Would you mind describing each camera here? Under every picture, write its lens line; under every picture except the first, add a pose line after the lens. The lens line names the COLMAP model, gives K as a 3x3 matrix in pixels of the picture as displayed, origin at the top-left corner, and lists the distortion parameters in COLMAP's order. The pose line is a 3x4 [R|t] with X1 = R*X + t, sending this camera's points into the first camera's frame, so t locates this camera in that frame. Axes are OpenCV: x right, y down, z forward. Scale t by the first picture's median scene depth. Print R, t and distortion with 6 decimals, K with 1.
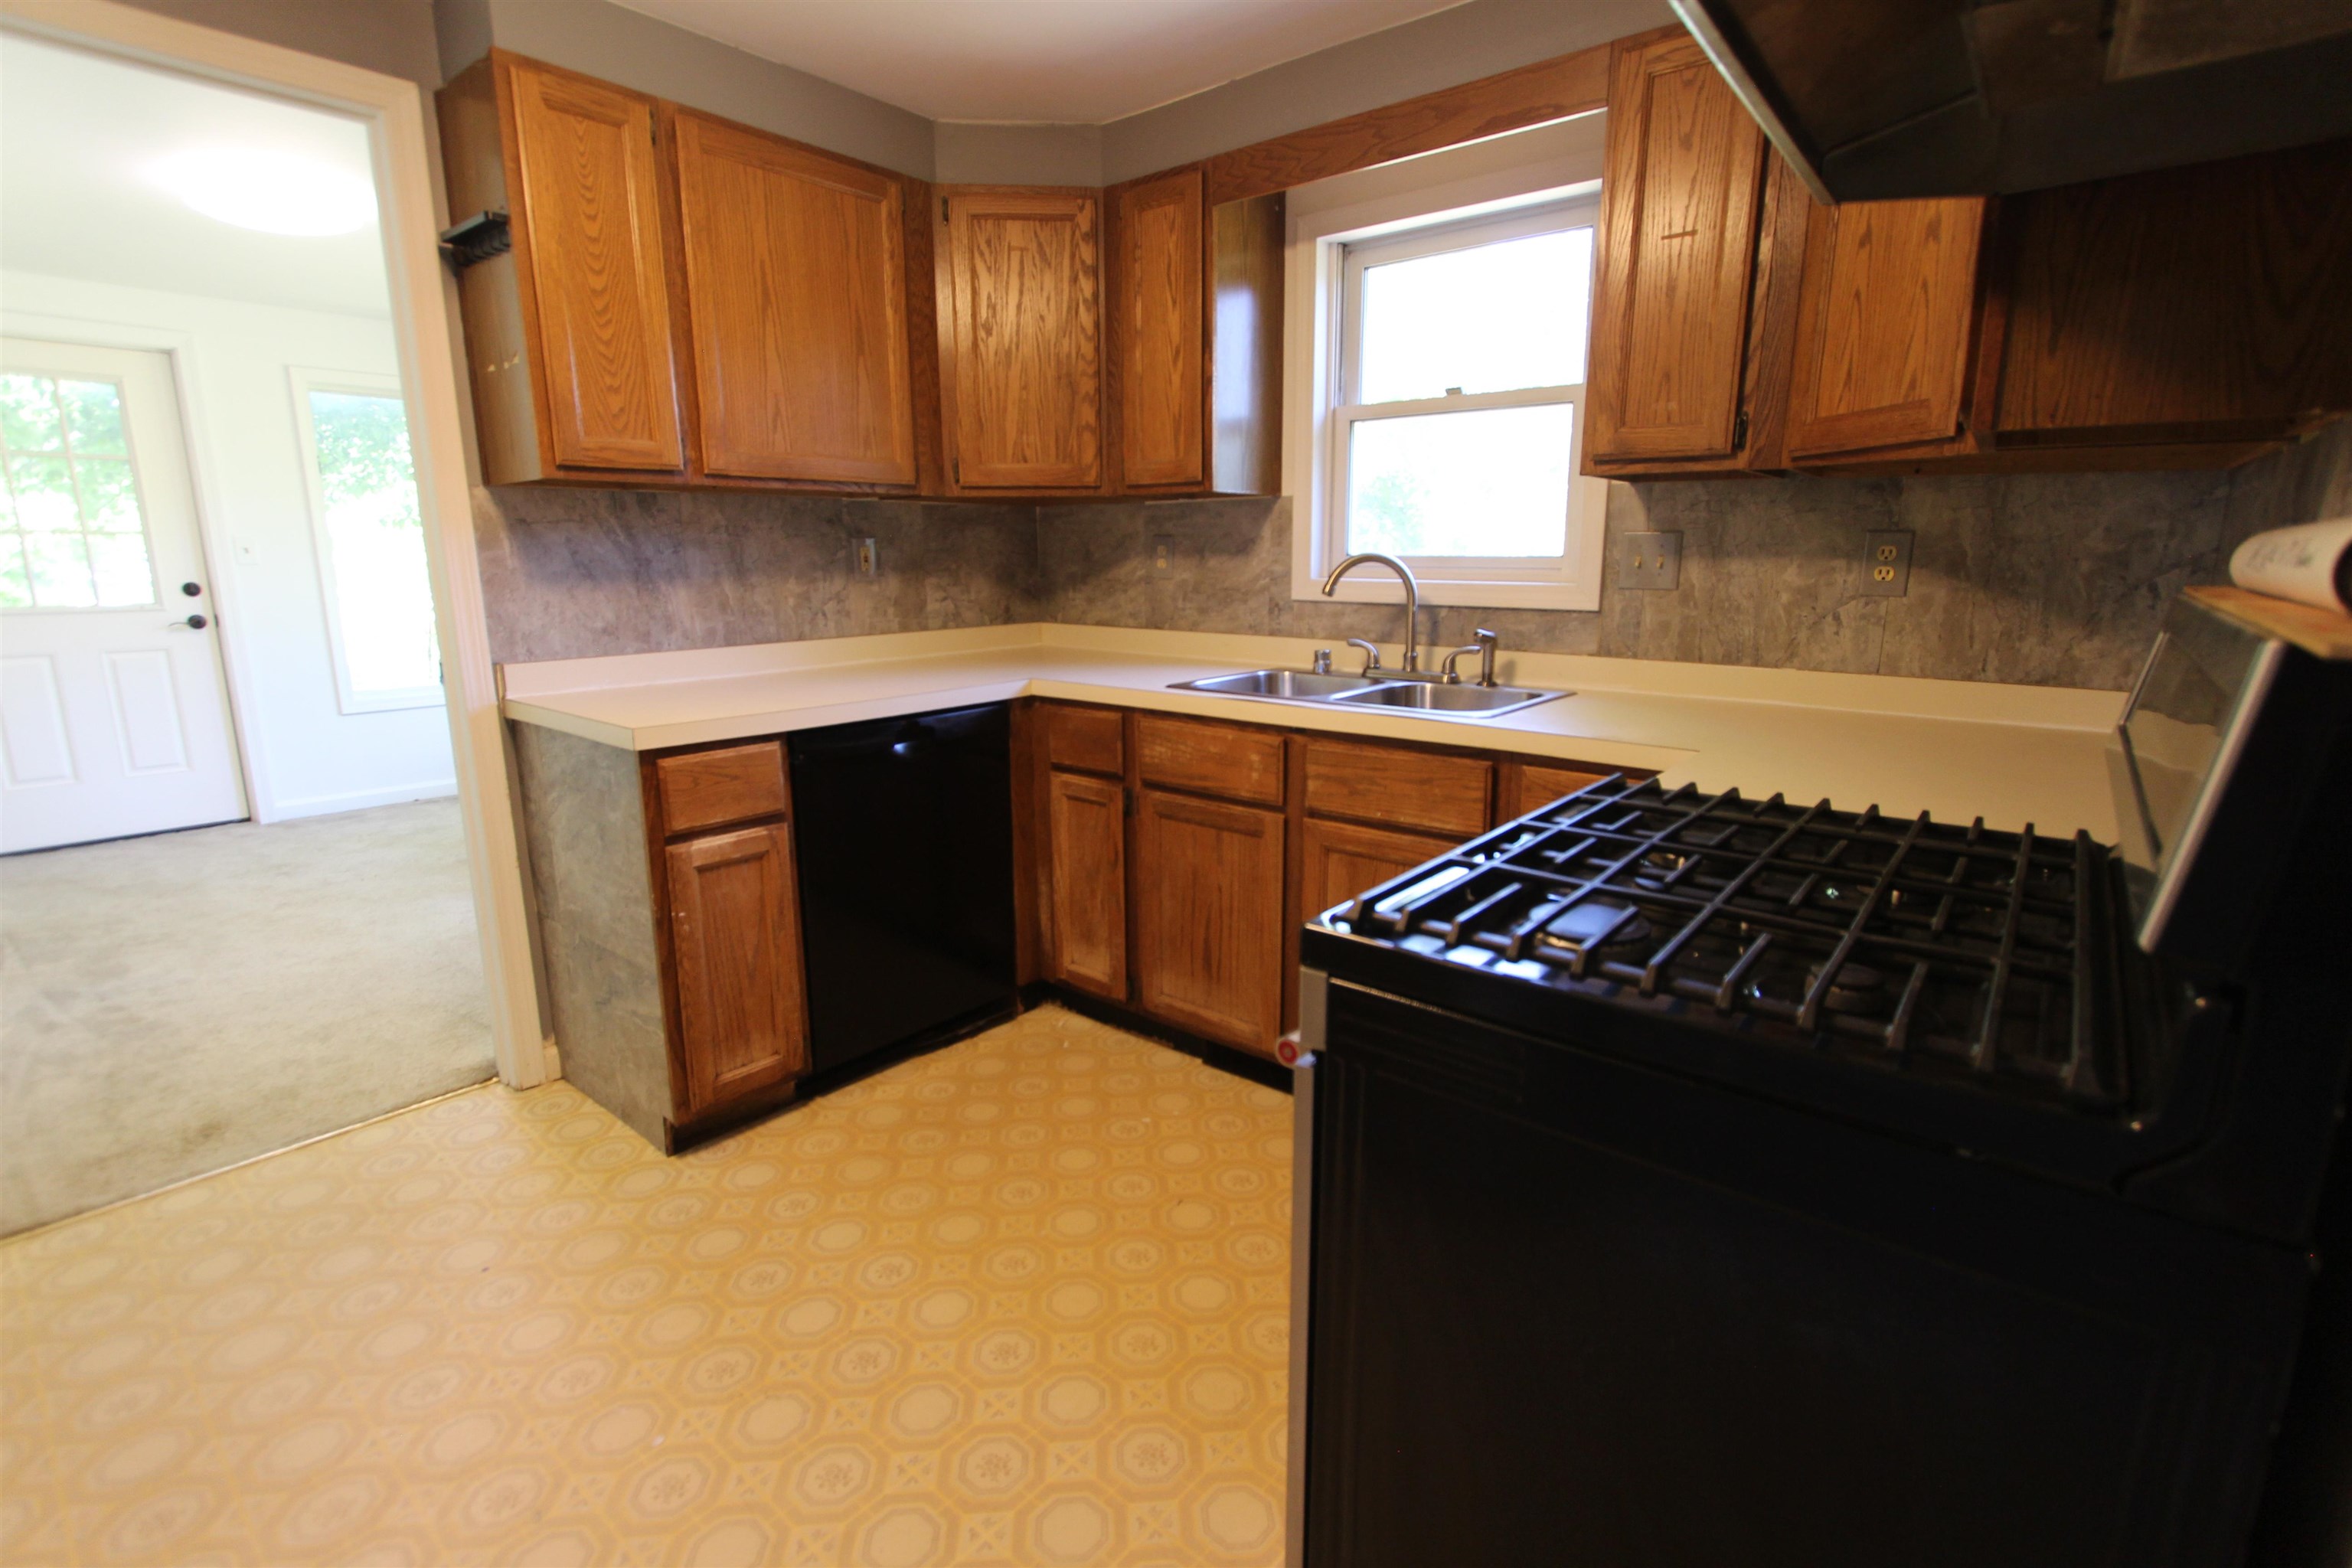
lens RADIAL K [[1080.8, 0, 1184.6], [0, 1080.8, 785.9], [0, 0, 1]] dist [-0.022865, 0.014579]
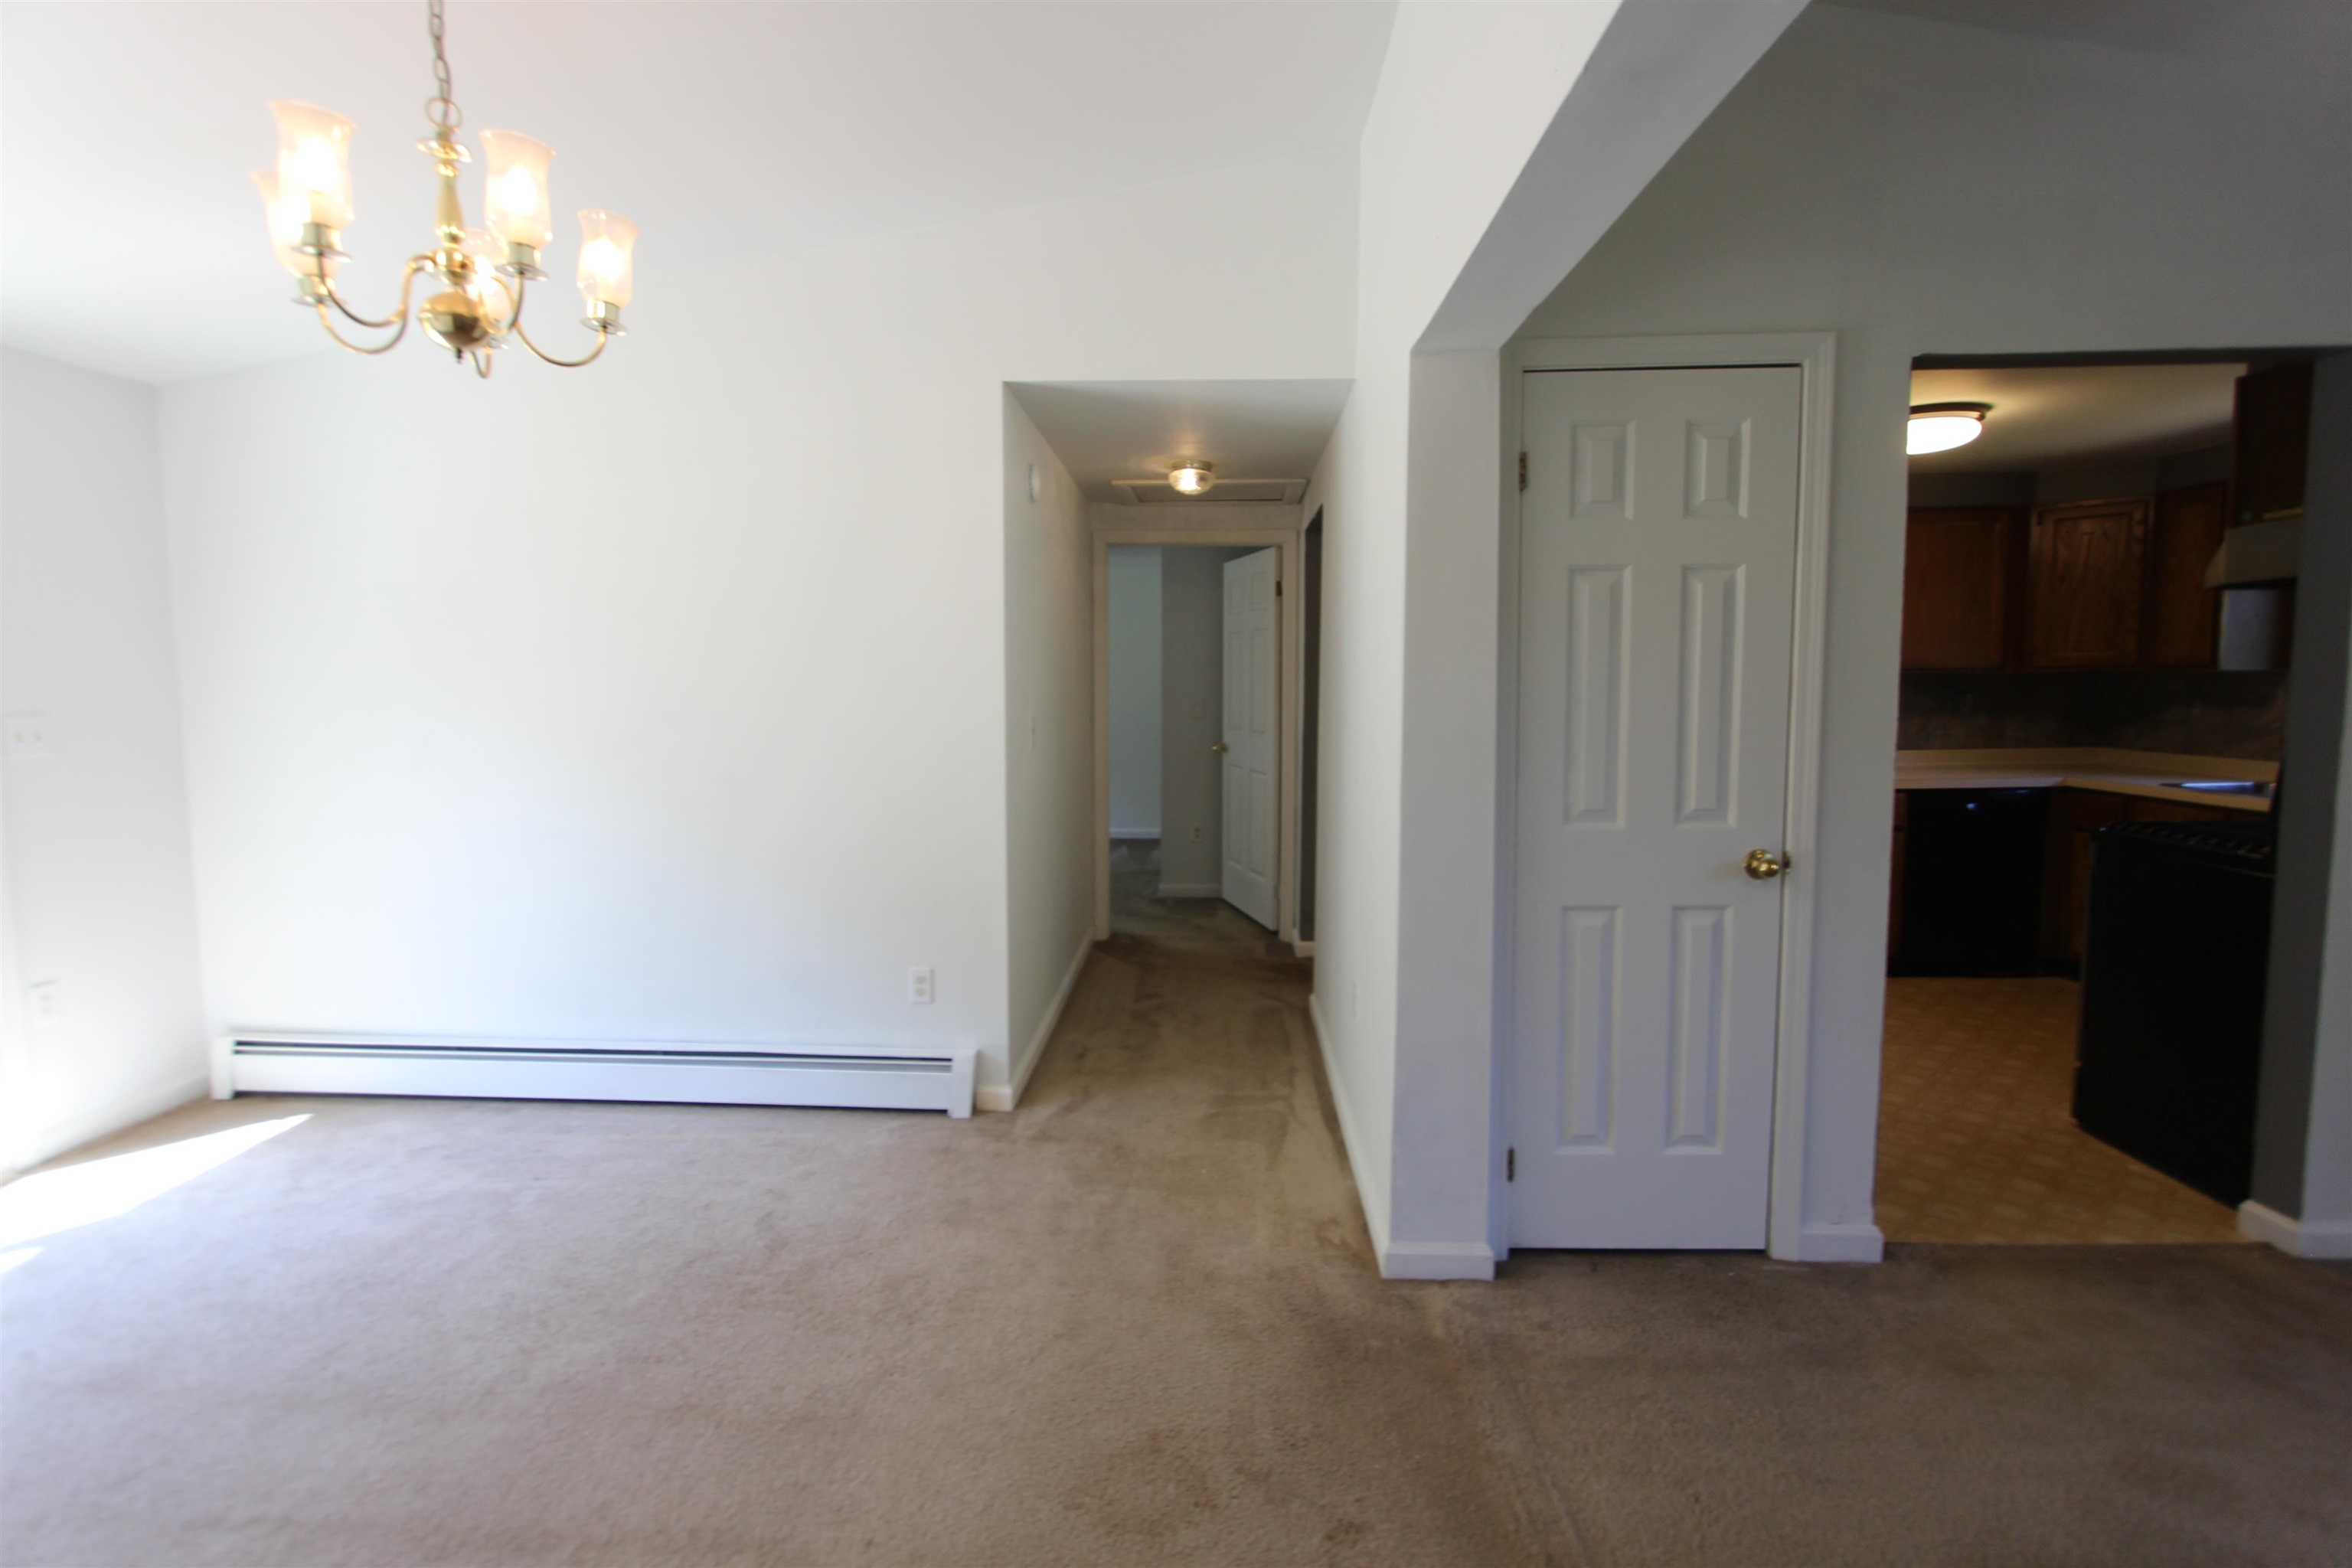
lens RADIAL K [[1080.8, 0, 1184.6], [0, 1080.8, 785.9], [0, 0, 1]] dist [-0.022865, 0.014579]
pose [[0.589000, 0.067906, -0.805275, 0.443875], [-0.169428, 0.984694, -0.040888, 0.247392], [0.790173, 0.160519, 0.591490, -1.224945]]
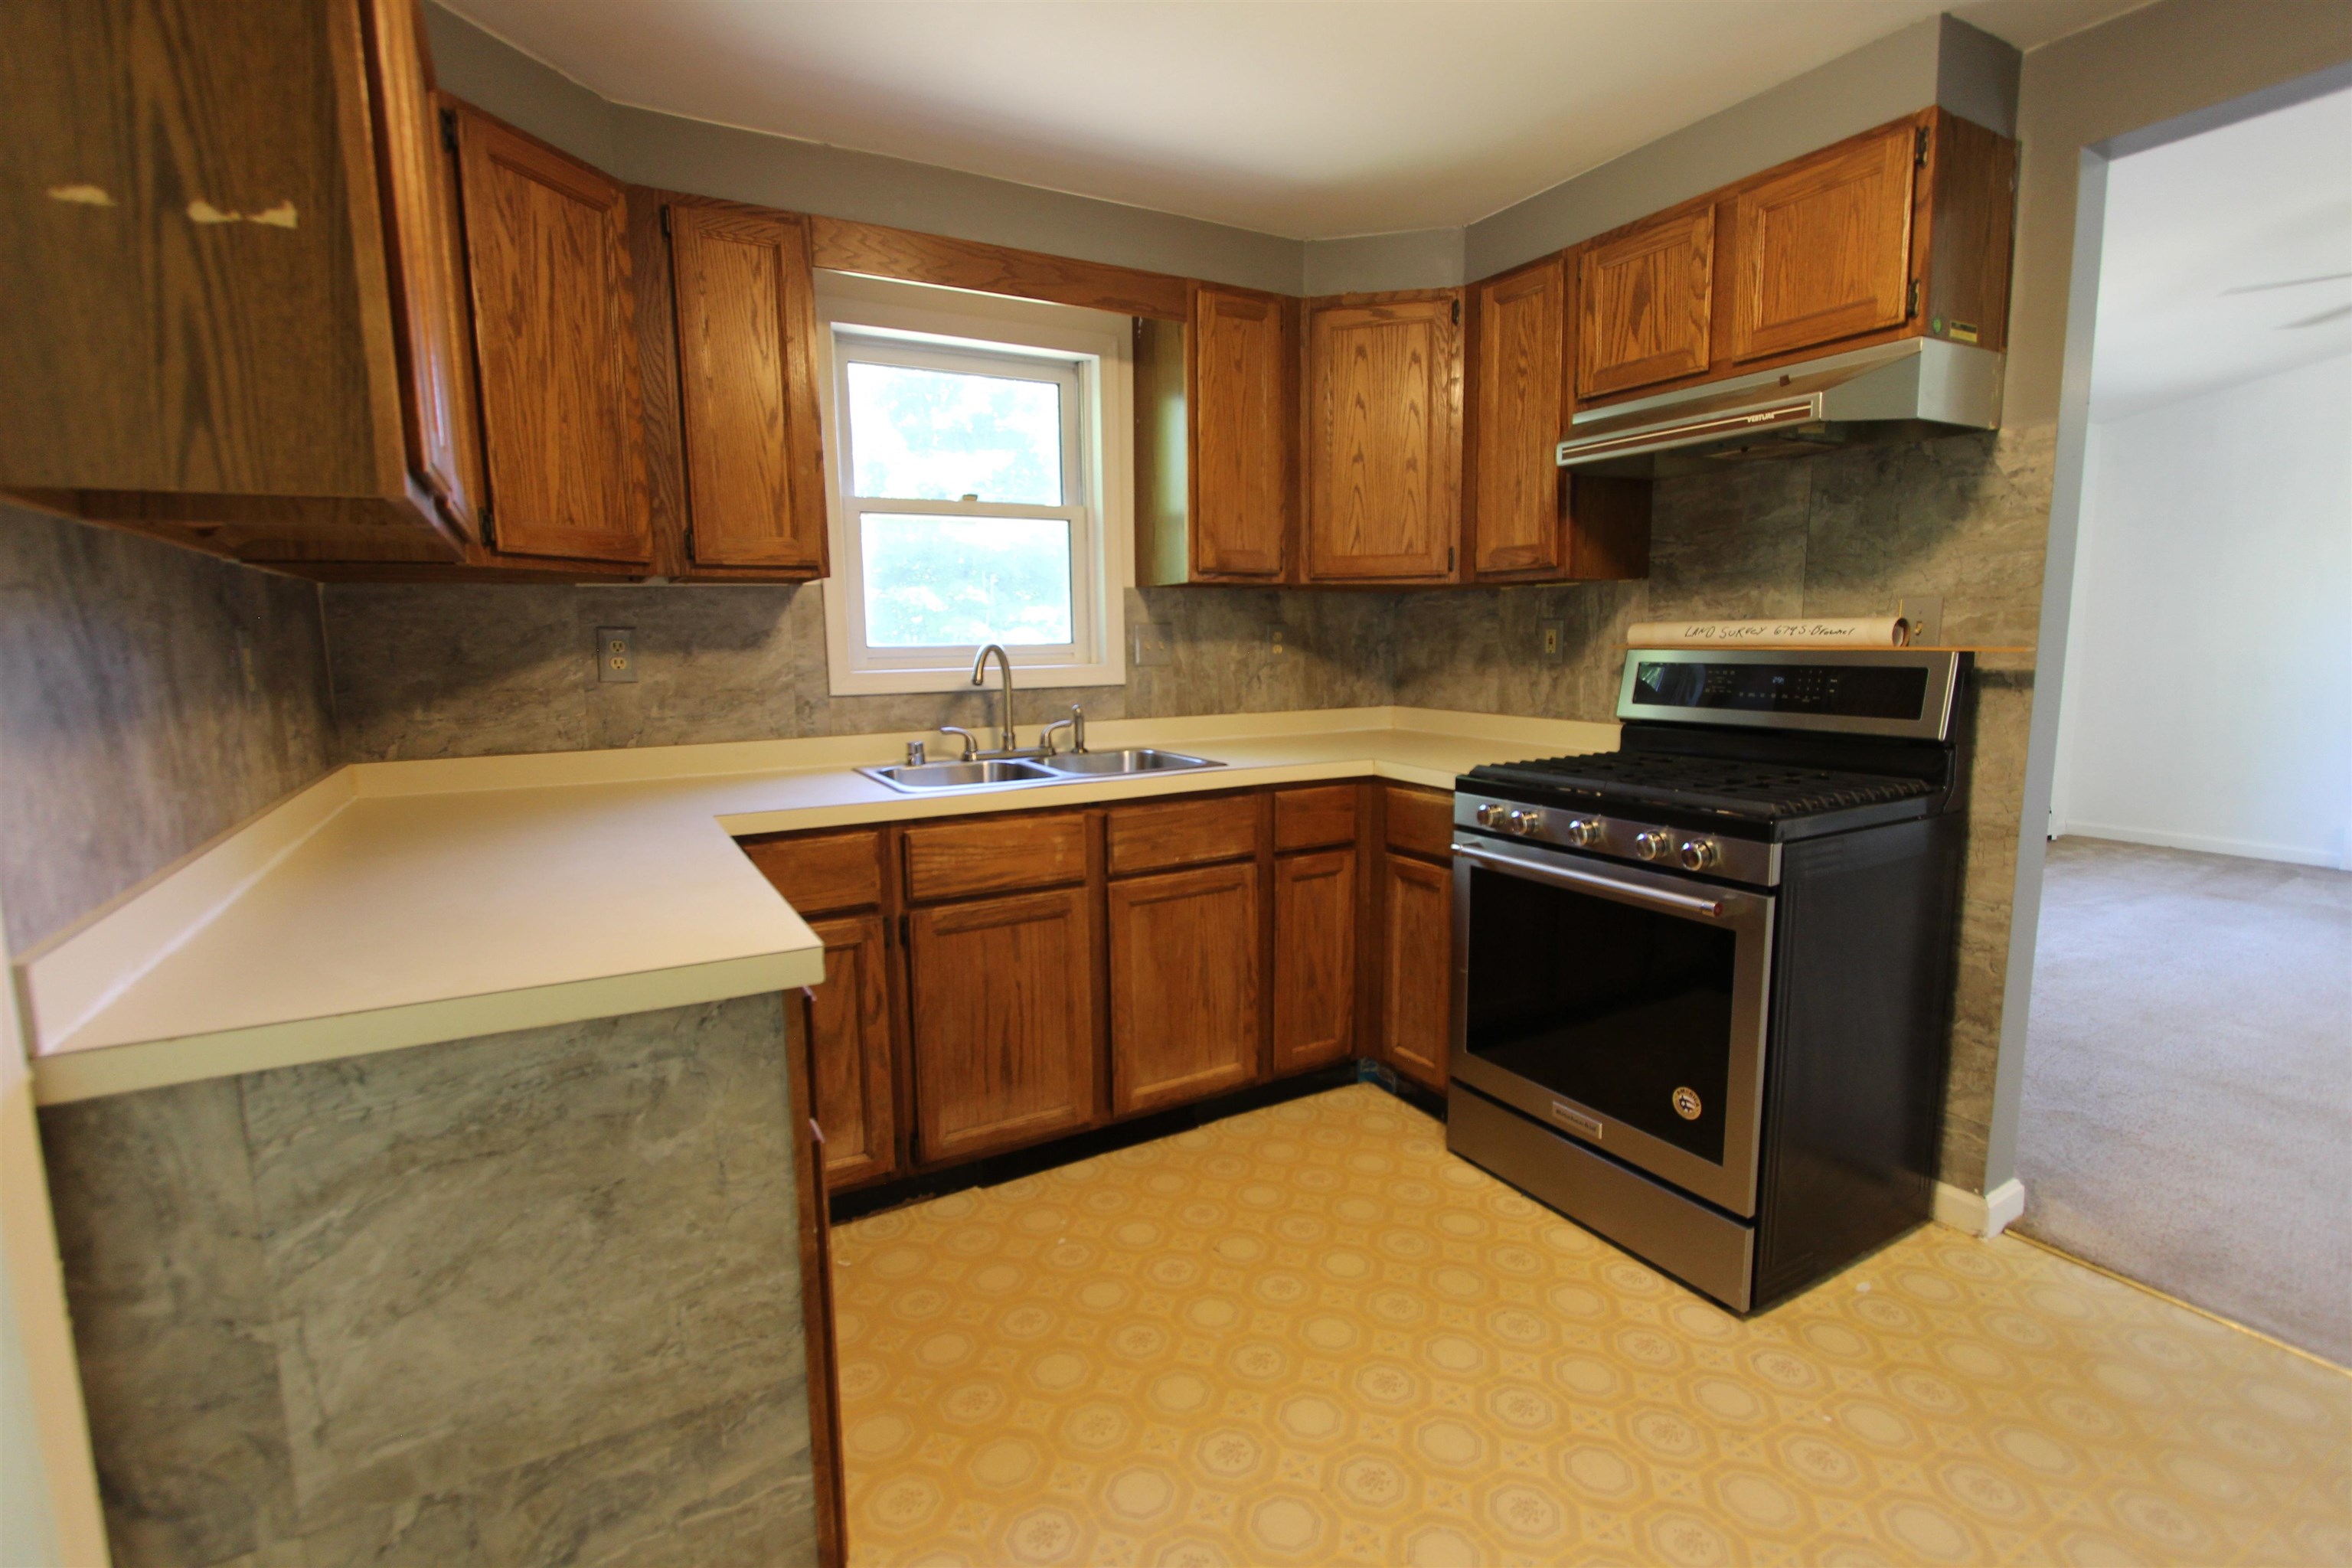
lens RADIAL K [[1080.8, 0, 1184.6], [0, 1080.8, 785.9], [0, 0, 1]] dist [-0.022865, 0.014579]
pose [[0.354981, -0.134208, 0.925190, -0.747070], [0.212358, 0.975348, 0.060005, -0.100476], [-0.910436, 0.175170, 0.374730, 0.447399]]
